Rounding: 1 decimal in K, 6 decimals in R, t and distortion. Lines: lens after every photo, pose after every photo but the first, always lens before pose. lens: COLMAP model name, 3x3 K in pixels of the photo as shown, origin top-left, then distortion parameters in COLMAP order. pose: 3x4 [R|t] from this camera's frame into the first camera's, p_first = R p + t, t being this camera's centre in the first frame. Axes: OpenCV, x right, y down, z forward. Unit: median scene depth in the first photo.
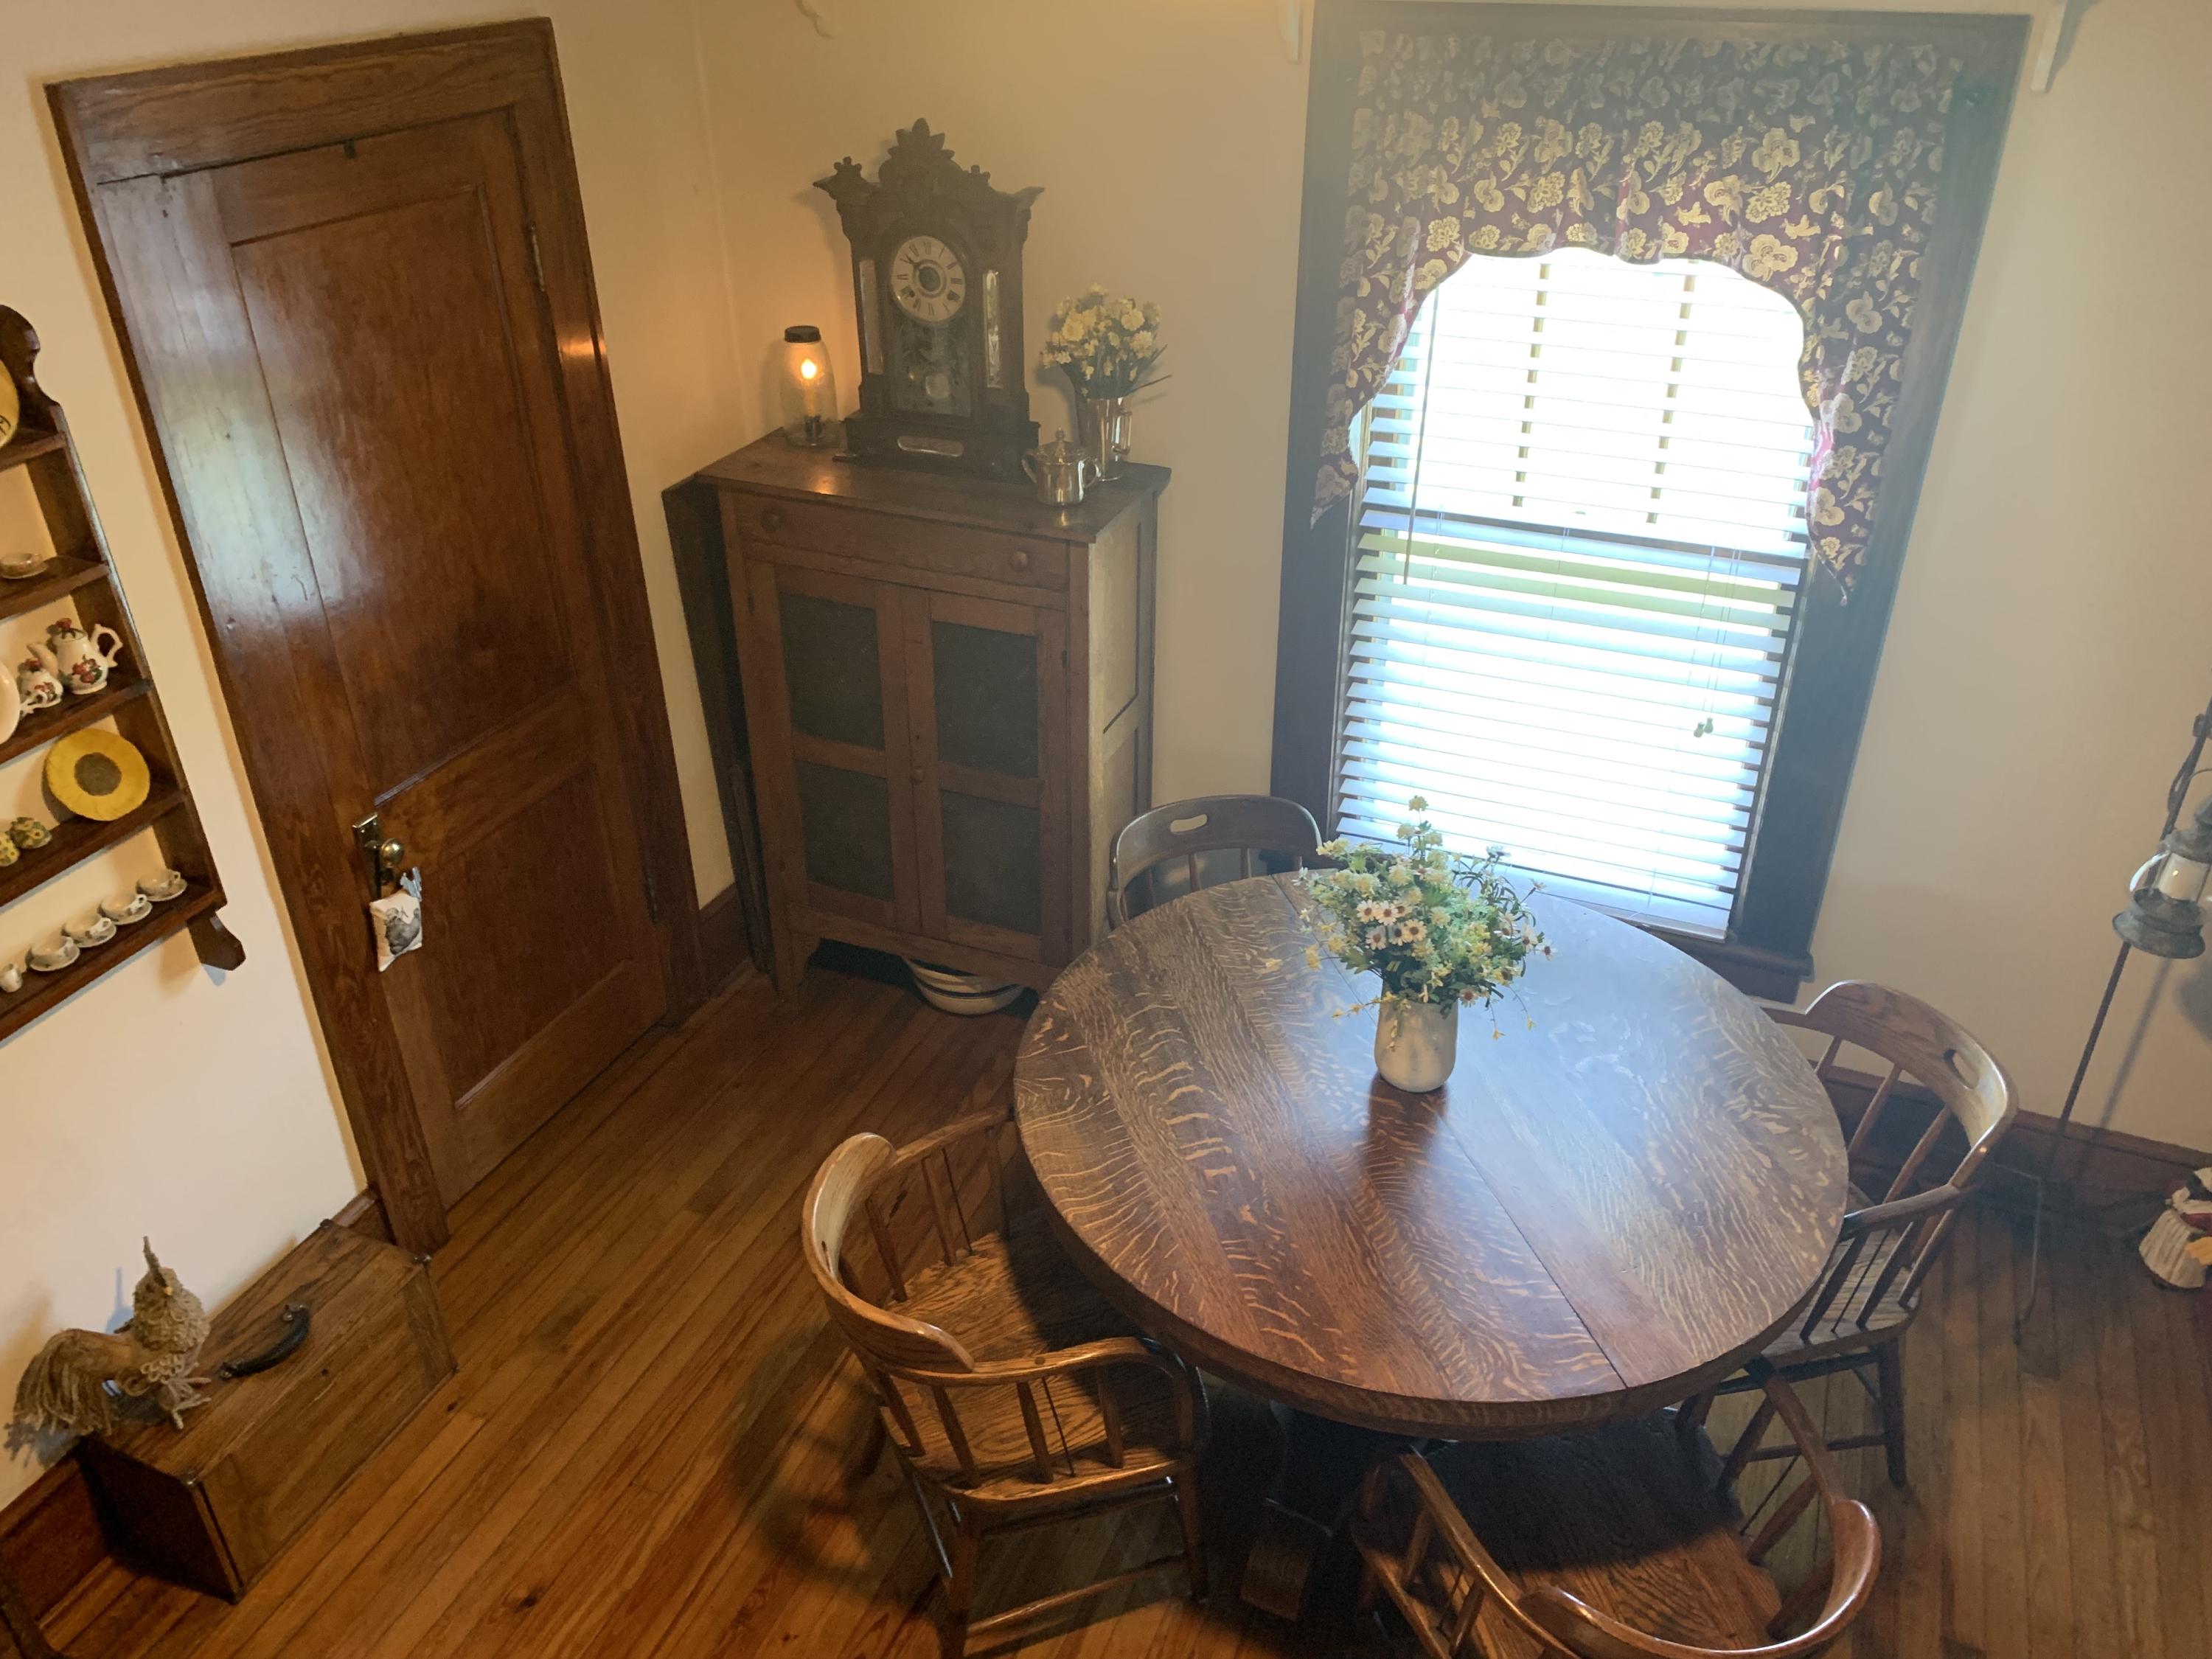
lens RADIAL K [[1668.0, 0, 1086.6], [0, 1668.0, 805.1], [0, 0, 1]] dist [0.006454, -0.010132]
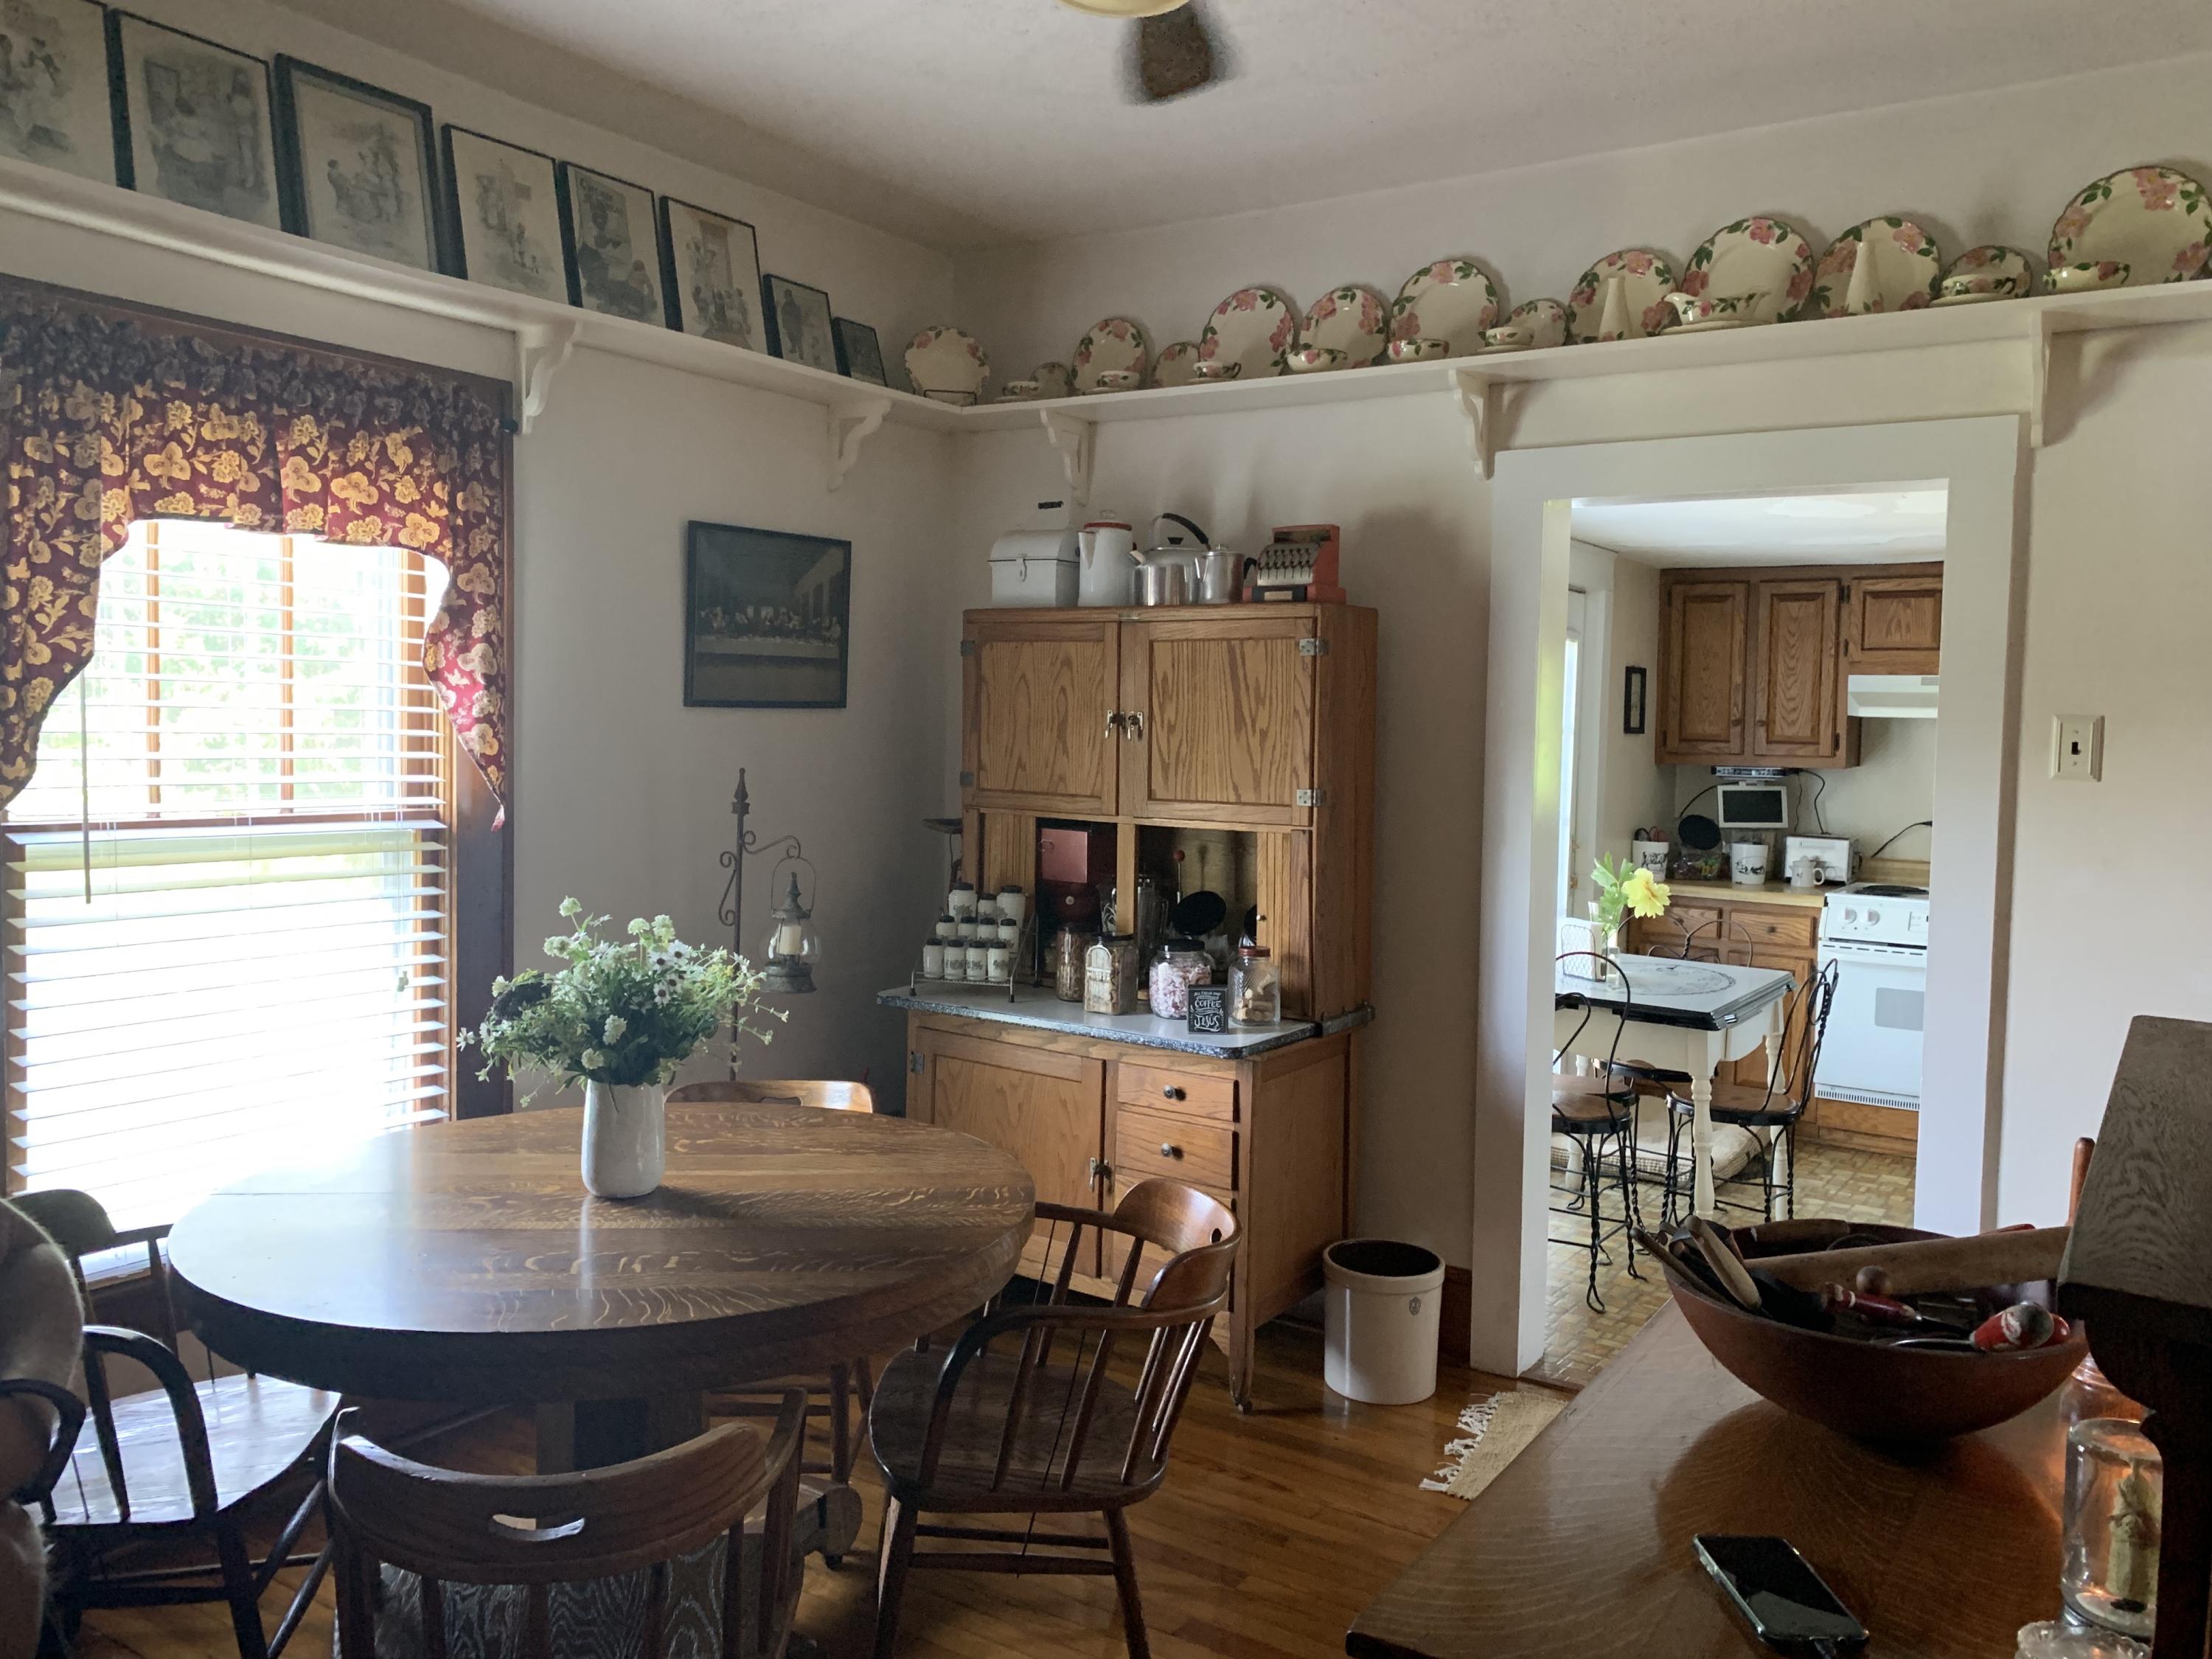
lens RADIAL K [[1728.7, 0, 1106.0], [0, 1728.7, 829.5], [0, 0, 1]] dist [-0.007807, 0.019807]
pose [[0.154173, -0.034483, 0.987442, -0.743884], [0.472878, 0.880073, -0.043099, 0.147360], [-0.867535, 0.473585, 0.151990, 0.475287]]
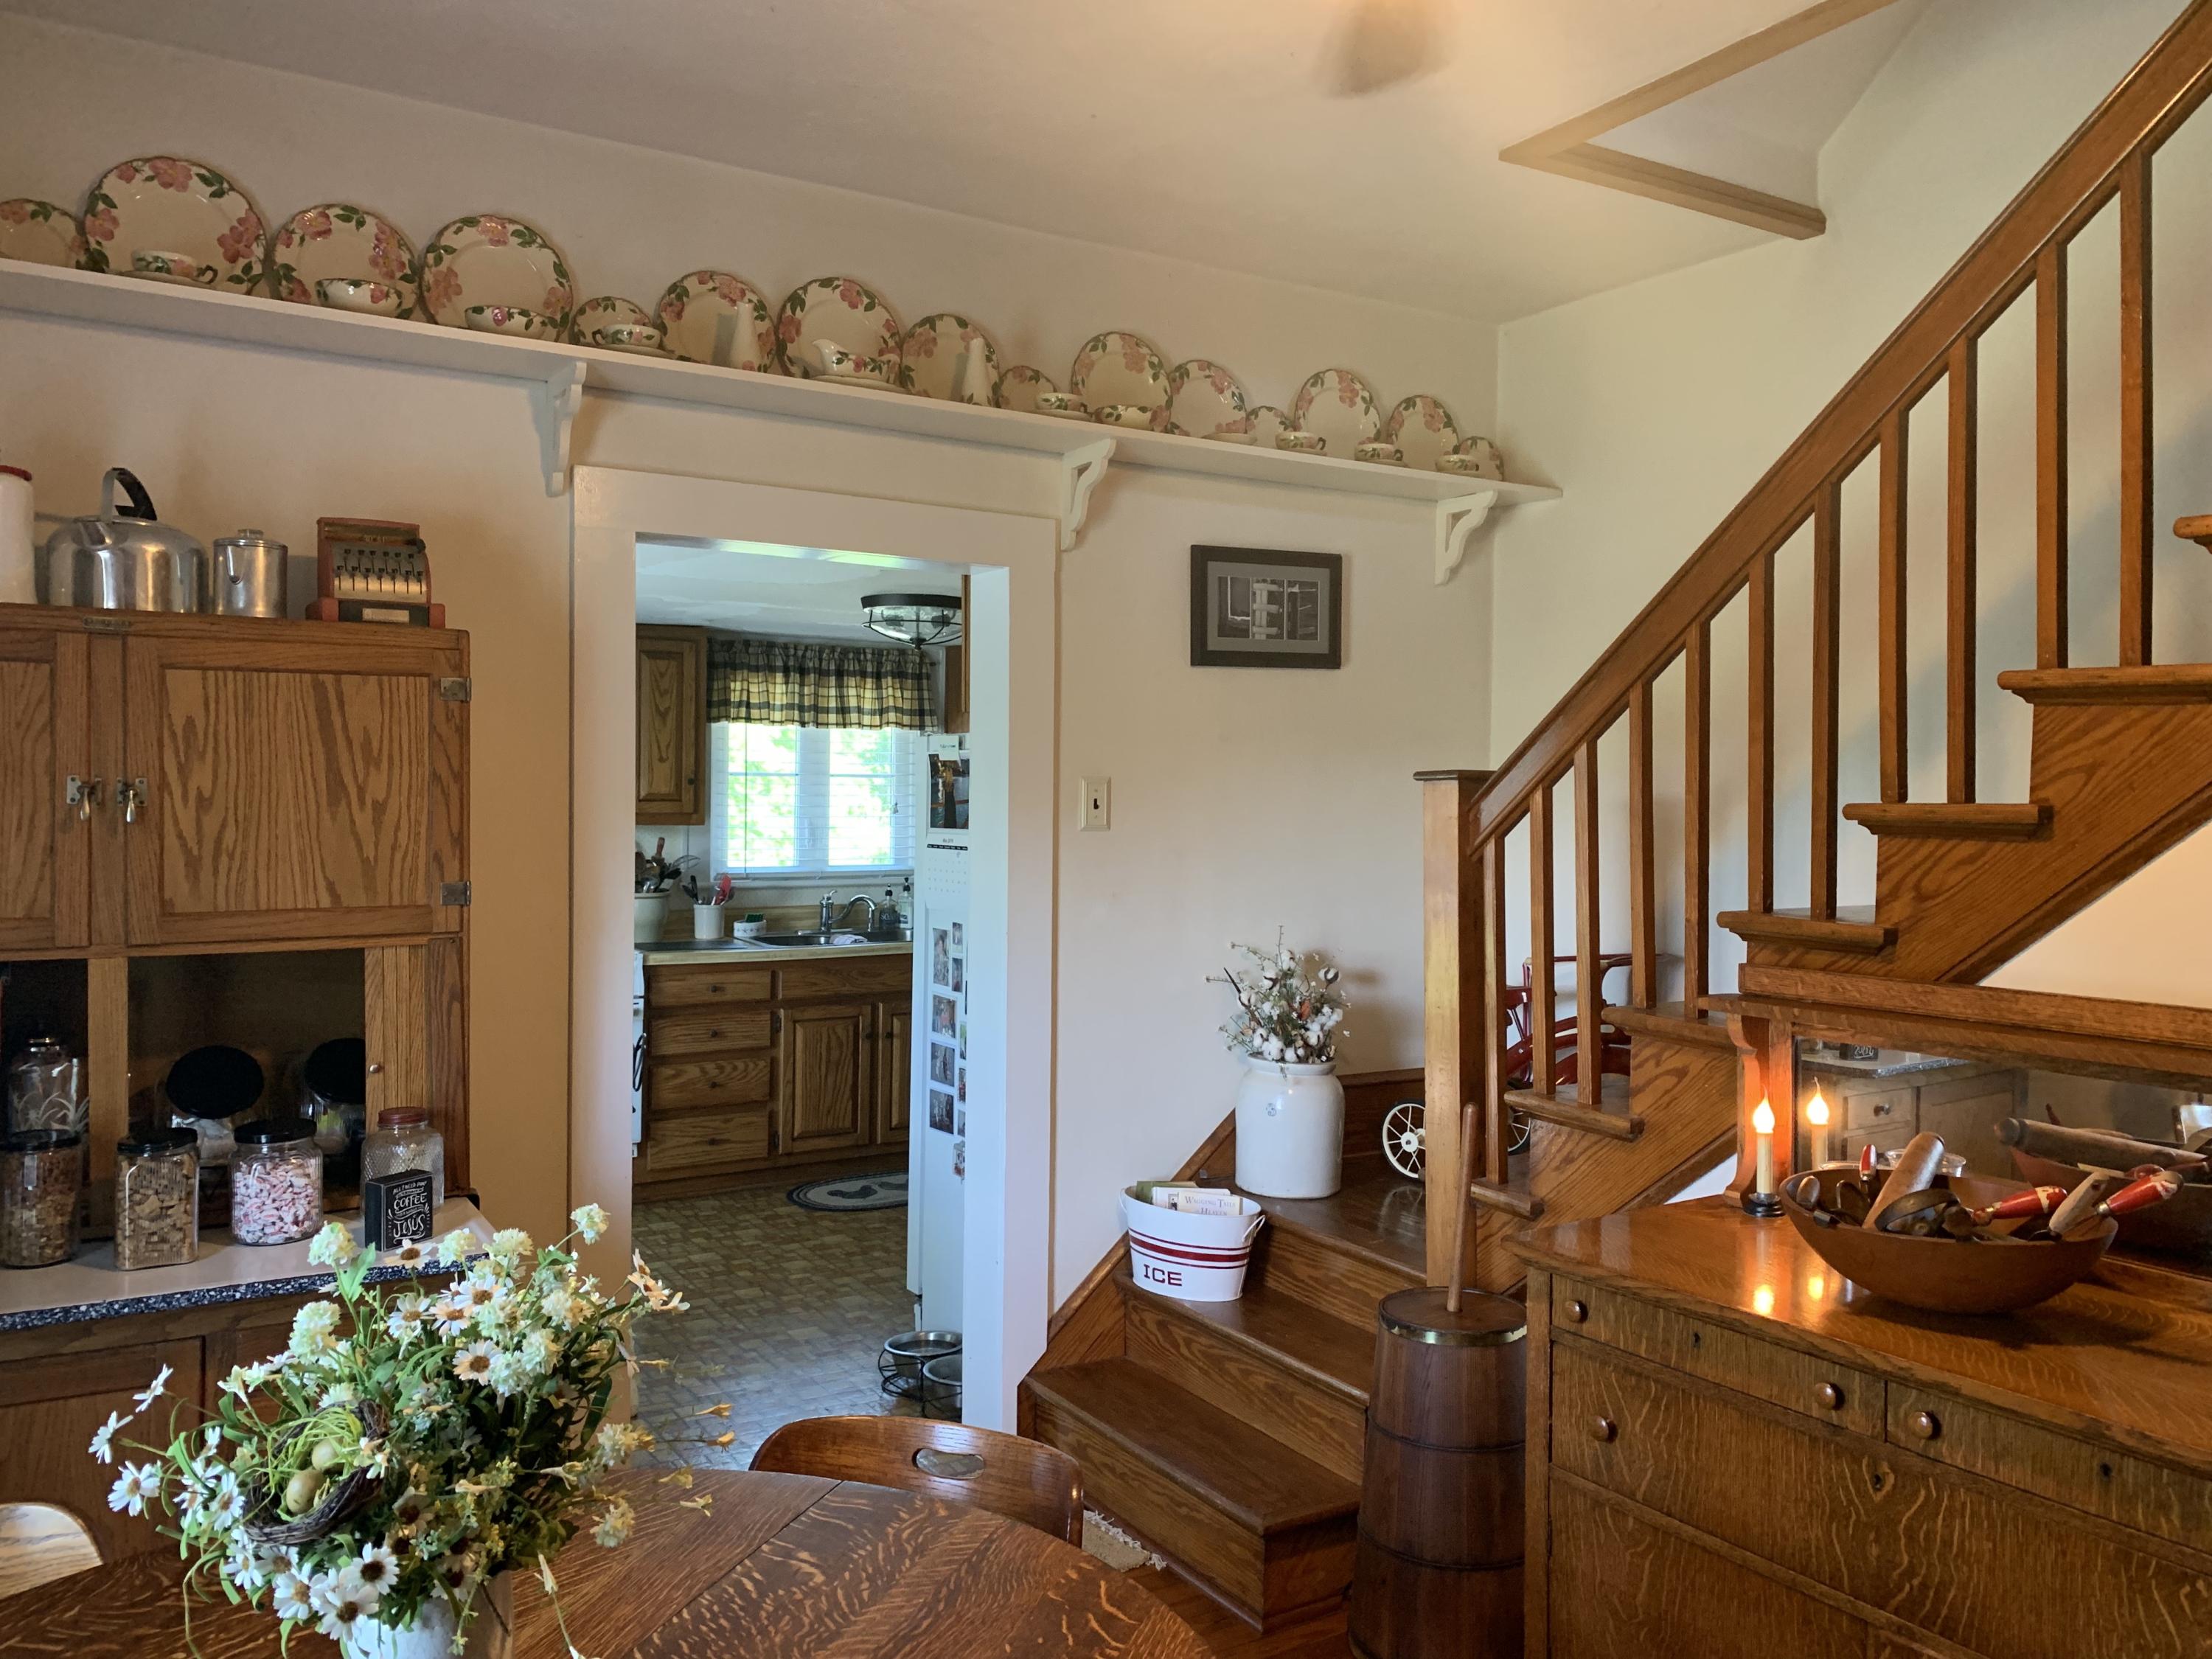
lens RADIAL K [[1693.5, 0, 1116.7], [0, 1693.5, 808.0], [0, 0, 1]] dist [0.162463, -0.310017]
pose [[-0.831066, 0.014355, 0.555989, -0.237135], [0.289281, 0.864962, 0.410070, -0.218547], [-0.475022, 0.501632, -0.722993, 1.080601]]
